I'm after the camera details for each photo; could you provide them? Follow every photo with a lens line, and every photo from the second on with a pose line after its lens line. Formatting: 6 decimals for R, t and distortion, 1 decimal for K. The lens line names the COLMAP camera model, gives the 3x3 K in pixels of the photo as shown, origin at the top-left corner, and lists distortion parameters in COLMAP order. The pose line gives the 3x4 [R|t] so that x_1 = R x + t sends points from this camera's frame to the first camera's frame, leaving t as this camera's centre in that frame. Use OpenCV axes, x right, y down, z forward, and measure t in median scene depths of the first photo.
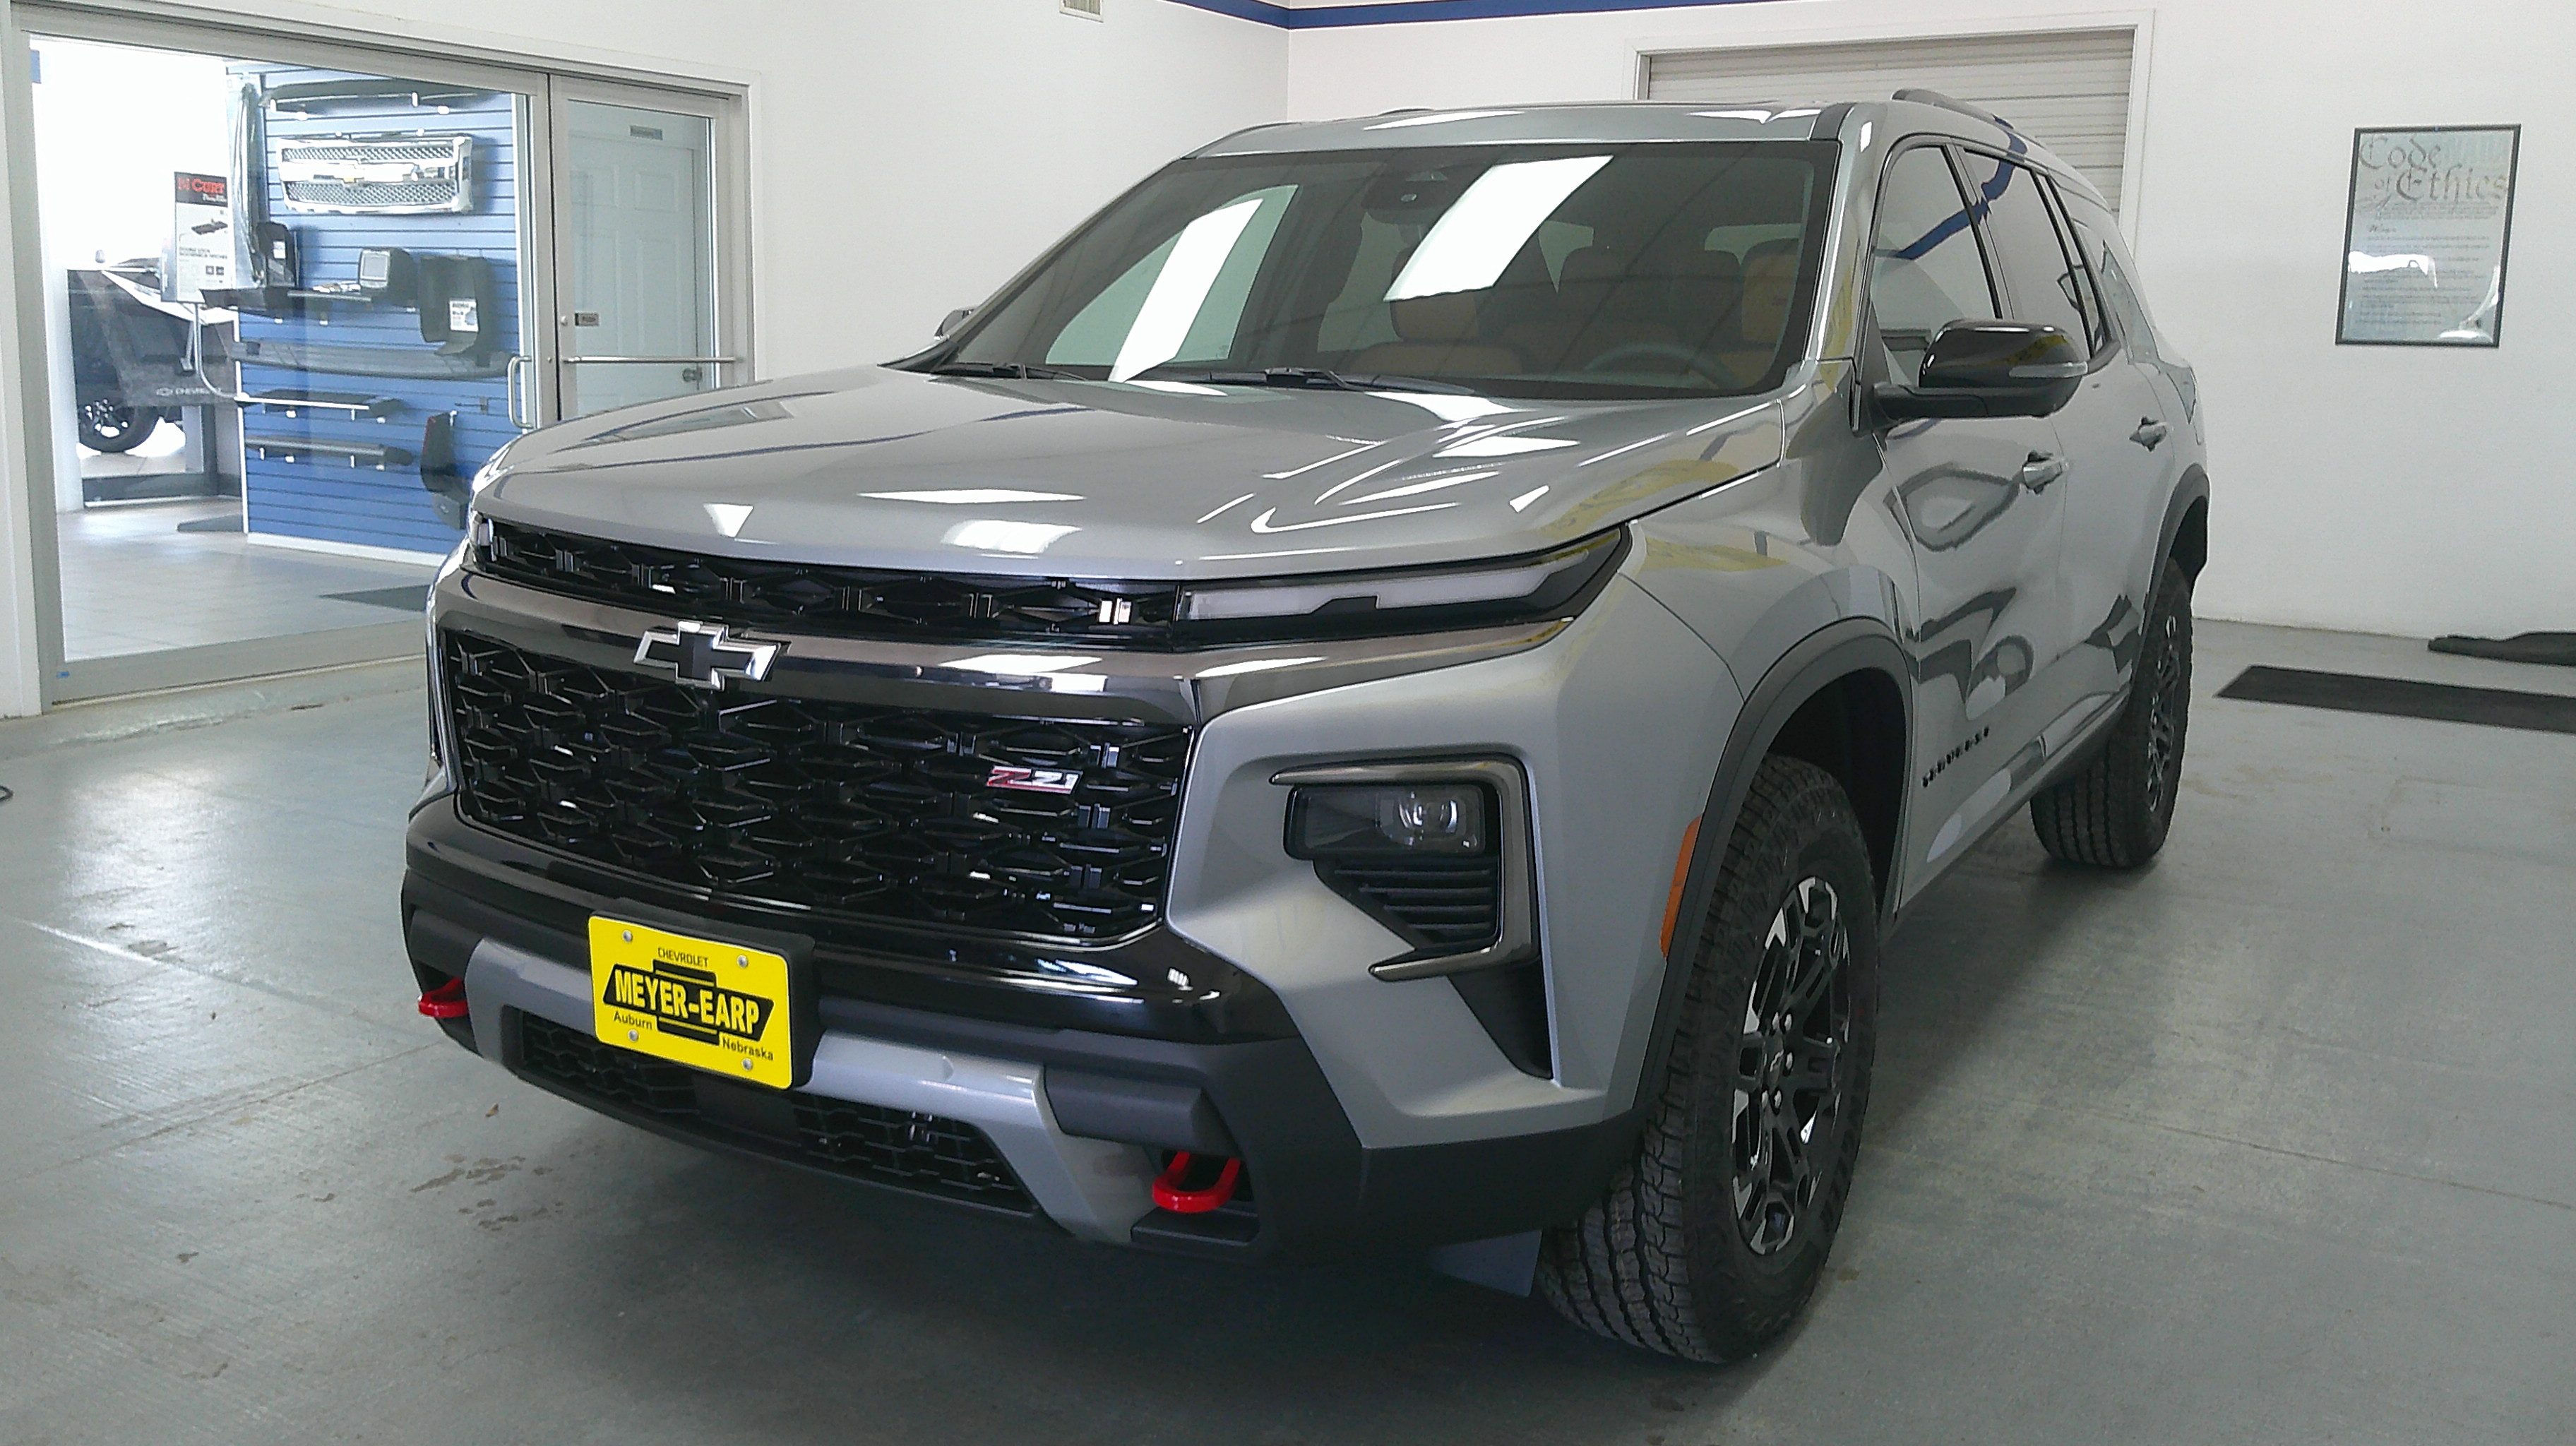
lens RADIAL K [[2162.8, 0, 1235.5], [0, 2162.8, 707.2], [0, 0, 1]] dist [0.091324, -0.005062]
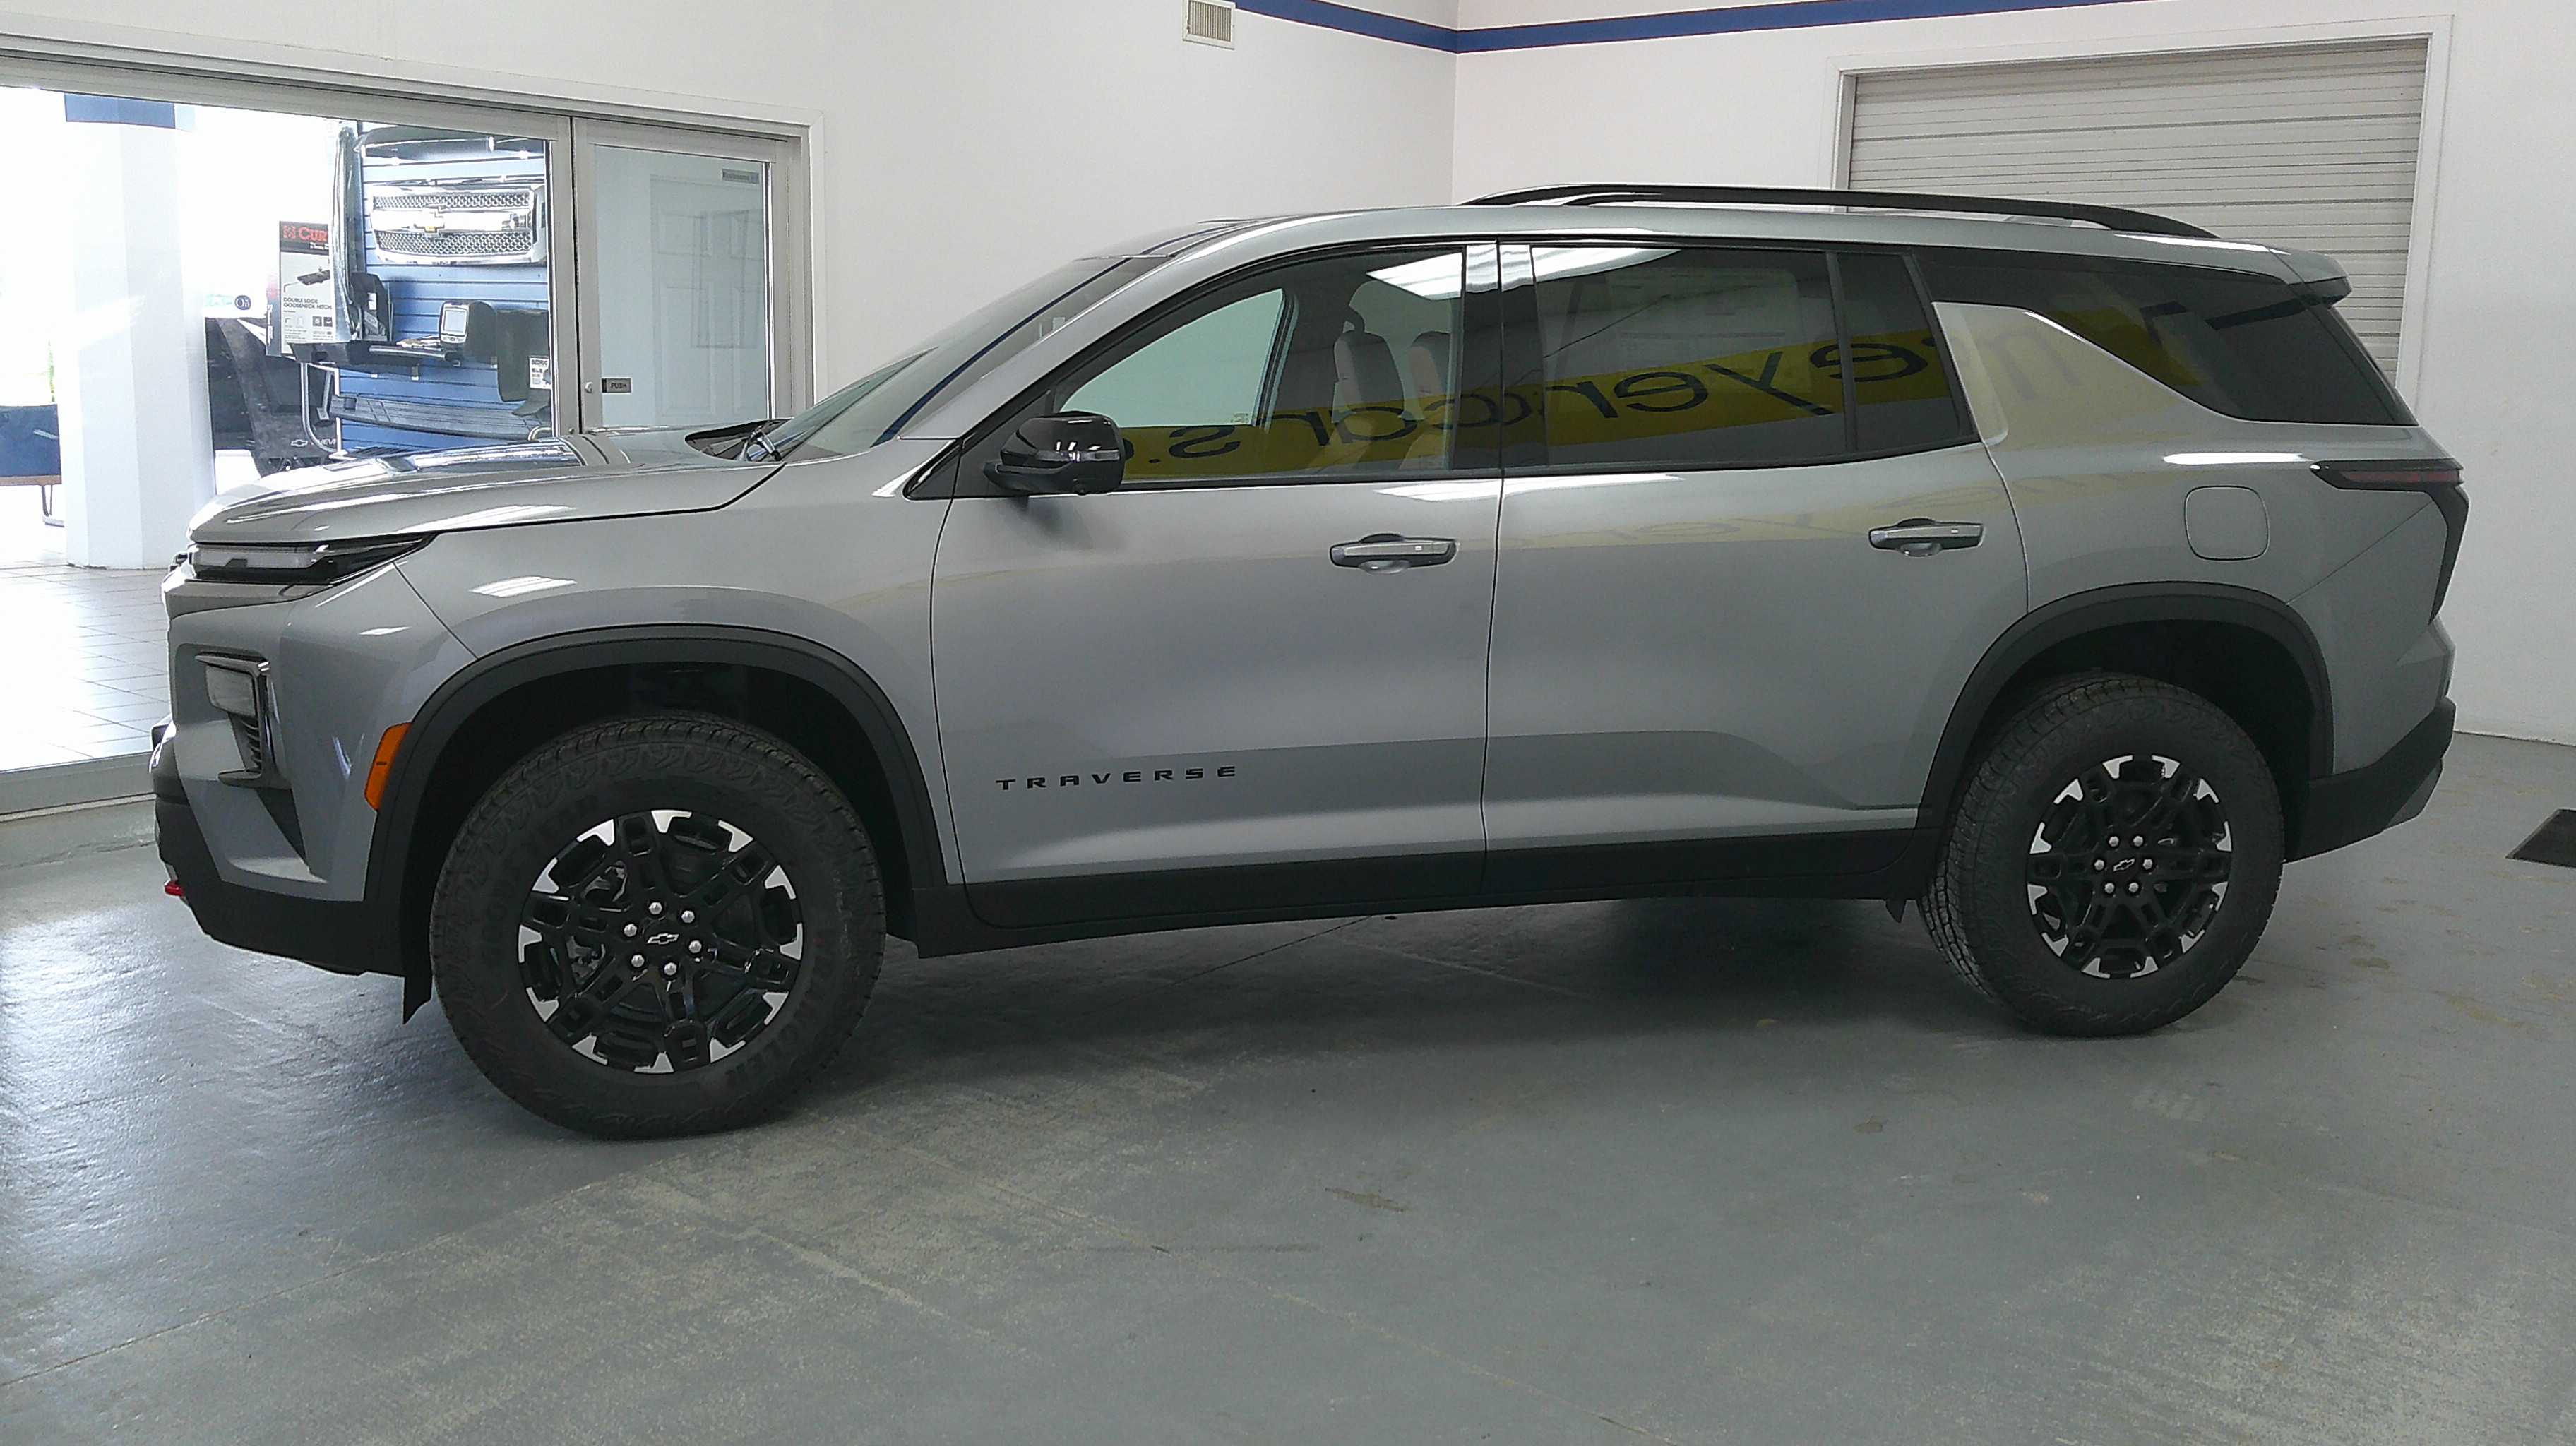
lens RADIAL K [[2176.7, 0, 1251.4], [0, 2176.7, 721.7], [0, 0, 1]] dist [0.099523, -0.006730]
pose [[0.994067, 0.019770, -0.106956, 0.144900], [-0.020410, 0.999780, -0.004891, -0.083609], [0.106836, 0.007045, 0.994252, 0.258892]]
